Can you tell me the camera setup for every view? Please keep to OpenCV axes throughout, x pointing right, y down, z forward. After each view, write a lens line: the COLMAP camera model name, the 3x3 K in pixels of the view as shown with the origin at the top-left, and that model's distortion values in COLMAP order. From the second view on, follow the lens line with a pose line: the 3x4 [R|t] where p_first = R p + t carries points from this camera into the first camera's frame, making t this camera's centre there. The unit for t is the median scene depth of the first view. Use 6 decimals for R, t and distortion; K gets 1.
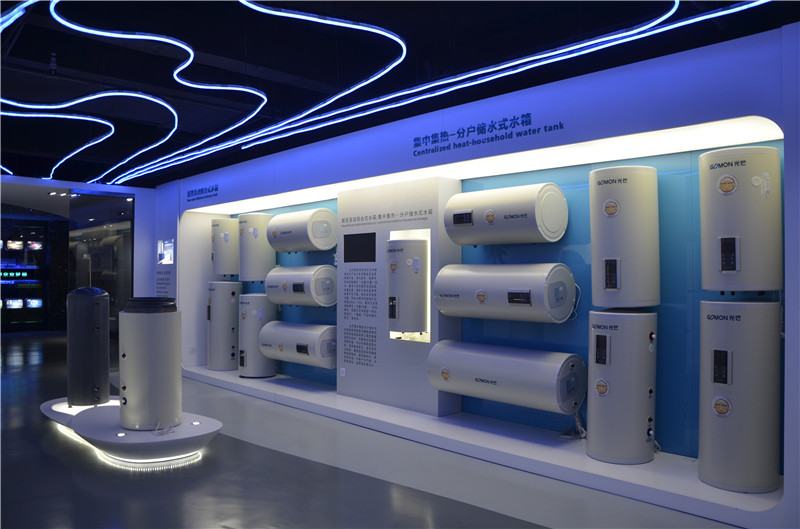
lens RADIAL K [[659.4, 0, 399.4], [0, 659.4, 274.2], [0, 0, 1]] dist [-0.146309, 0.000022]
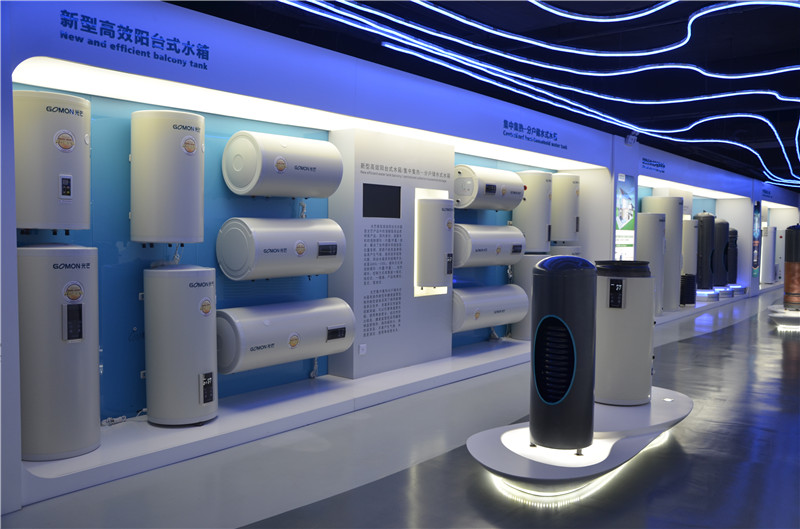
lens RADIAL K [[698.3, 0, 400.0], [0, 698.3, 264.5], [0, 0, 1]] dist [-0.160145, 0.240158]
pose [[-0.151908, -0.054313, 0.986901, -0.994762], [-0.016422, 0.998490, 0.052423, -0.005097], [-0.988258, -0.008244, -0.152570, 1.131444]]
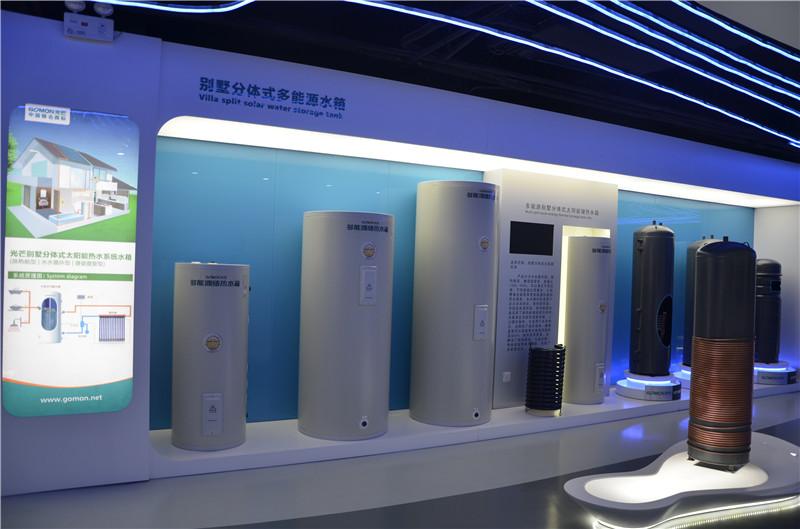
lens RADIAL K [[557.4, 0, 400.0], [0, 557.4, 264.5], [0, 0, 1]] dist [-0.079029, 0.000586]
pose [[0.296067, 0.003639, 0.955160, -0.842011], [-0.034189, 0.999392, 0.006790, -0.004367], [-0.954555, -0.034666, 0.296012, 0.958037]]
